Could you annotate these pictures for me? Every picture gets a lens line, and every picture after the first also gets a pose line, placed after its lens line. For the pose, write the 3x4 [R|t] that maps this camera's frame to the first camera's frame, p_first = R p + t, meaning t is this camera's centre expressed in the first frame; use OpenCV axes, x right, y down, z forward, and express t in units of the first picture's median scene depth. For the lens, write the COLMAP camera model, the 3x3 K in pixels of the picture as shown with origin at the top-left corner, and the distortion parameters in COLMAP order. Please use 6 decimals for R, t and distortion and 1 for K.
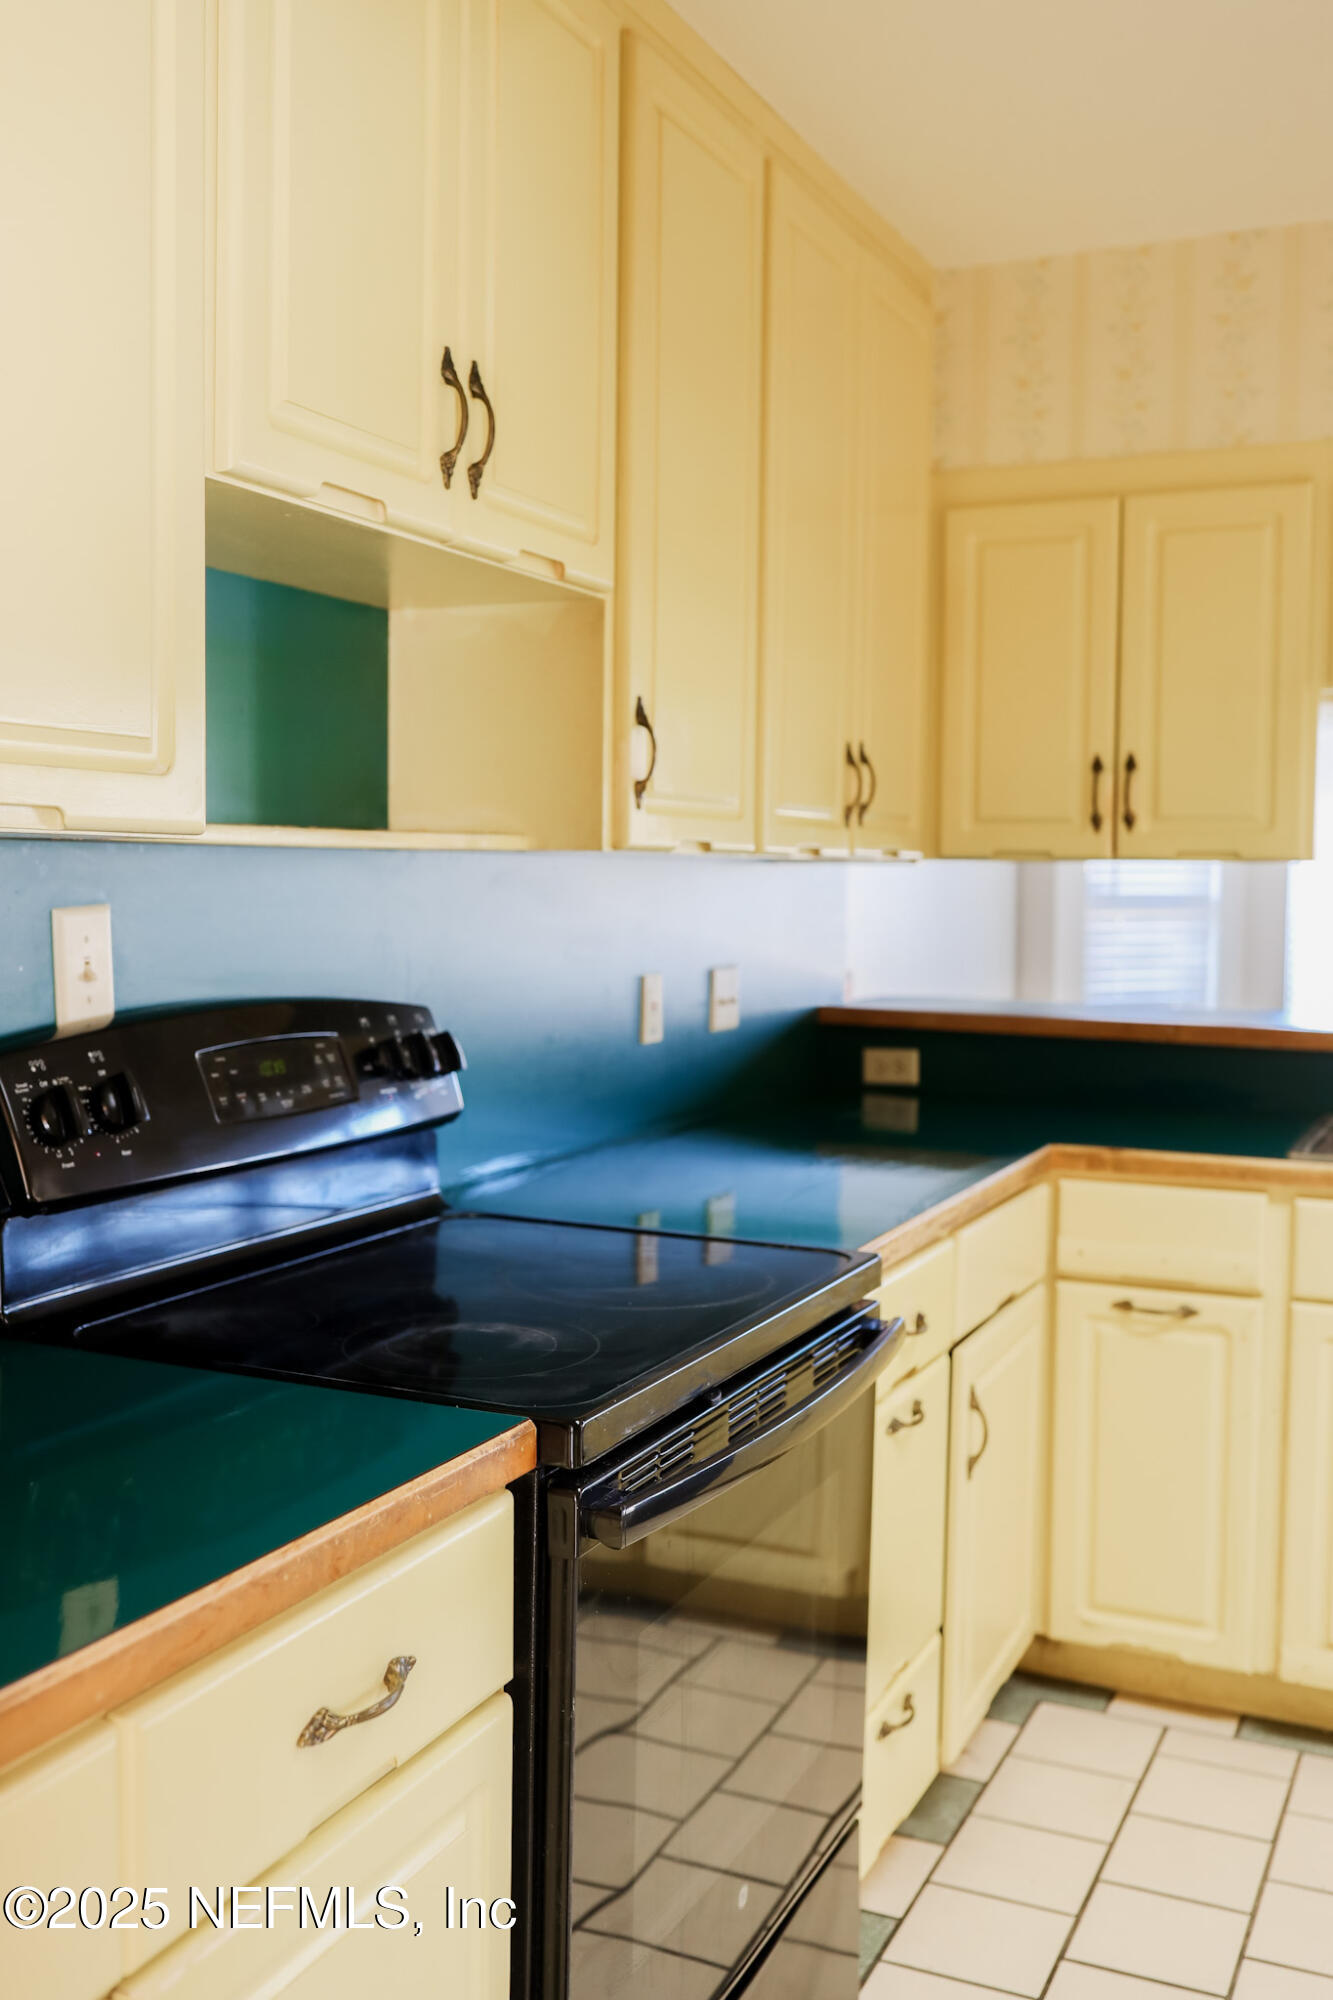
lens RADIAL K [[1922.1, 0, 666.5], [0, 1922.1, 1000.0], [0, 0, 1]] dist [-0.005543, -0.005945]
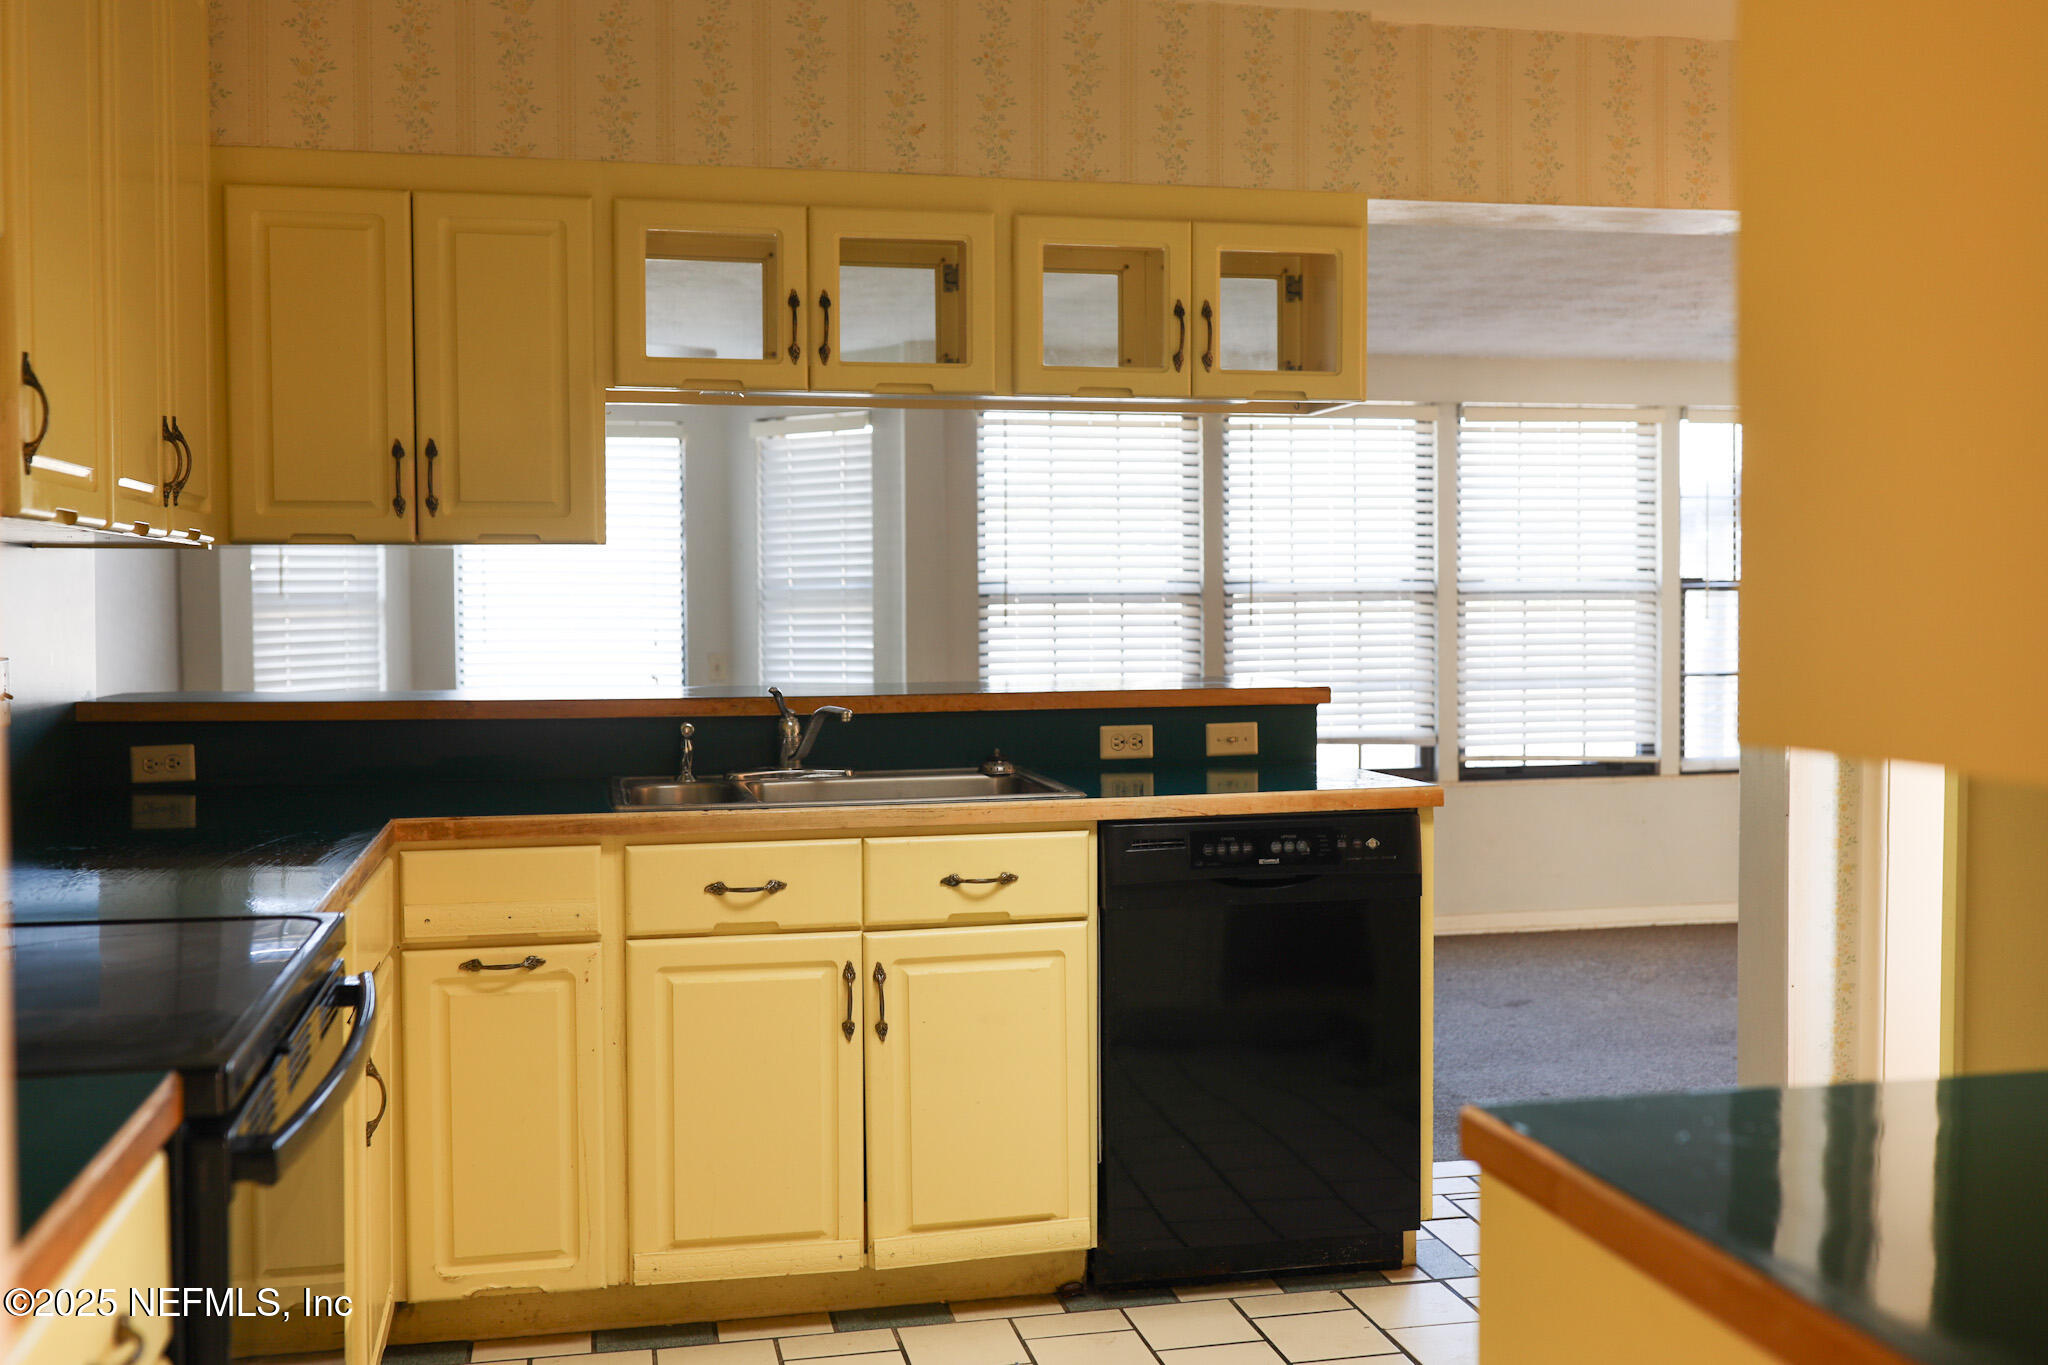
lens RADIAL K [[1968.2, 0, 1024.0], [0, 1968.2, 682.5], [0, 0, 1]] dist [-0.005543, -0.005945]
pose [[0.787292, -0.040102, 0.615274, -0.175963], [0.051516, 0.998672, -0.000829, 0.021275], [-0.614424, 0.032350, 0.788313, -0.032870]]
